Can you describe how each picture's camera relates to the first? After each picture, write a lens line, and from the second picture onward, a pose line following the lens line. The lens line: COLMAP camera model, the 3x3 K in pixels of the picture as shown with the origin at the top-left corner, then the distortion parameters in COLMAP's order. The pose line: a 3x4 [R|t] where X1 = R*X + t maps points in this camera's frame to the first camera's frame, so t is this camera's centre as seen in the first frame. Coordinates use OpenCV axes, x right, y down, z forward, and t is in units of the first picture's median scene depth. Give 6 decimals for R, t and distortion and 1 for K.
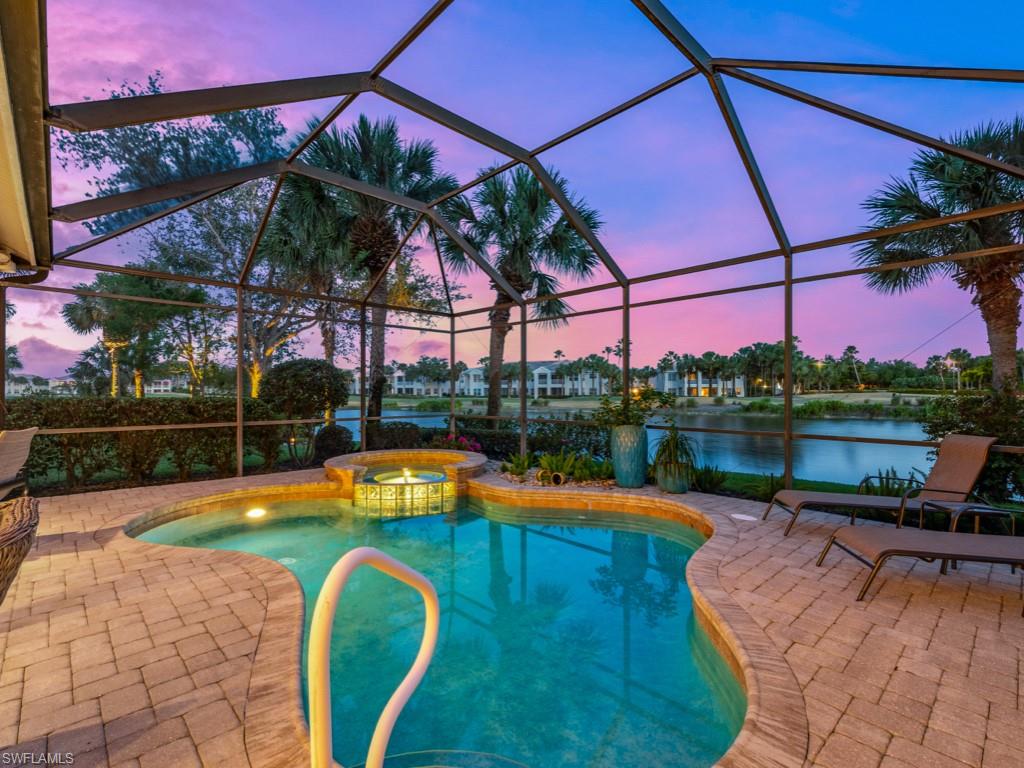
lens RADIAL K [[480.4, 0, 508.4], [0, 480.4, 391.4], [0, 0, 1]] dist [0.015037, -0.000015]
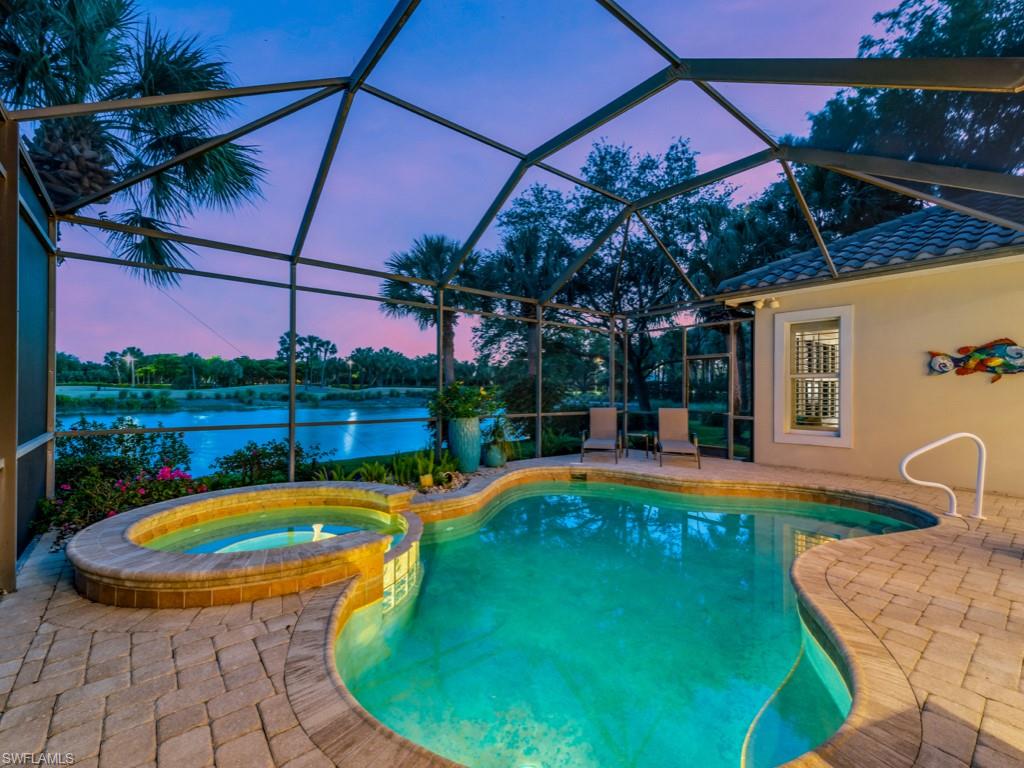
lens RADIAL K [[450.4, 0, 506.4], [0, 450.4, 386.7], [0, 0, 1]] dist [0.008850, -0.000635]
pose [[0.070076, 0.005401, 0.997527, -0.099488], [-0.009271, 0.999946, -0.004763, 0.000431], [-0.997499, -0.008914, 0.070122, 0.104433]]
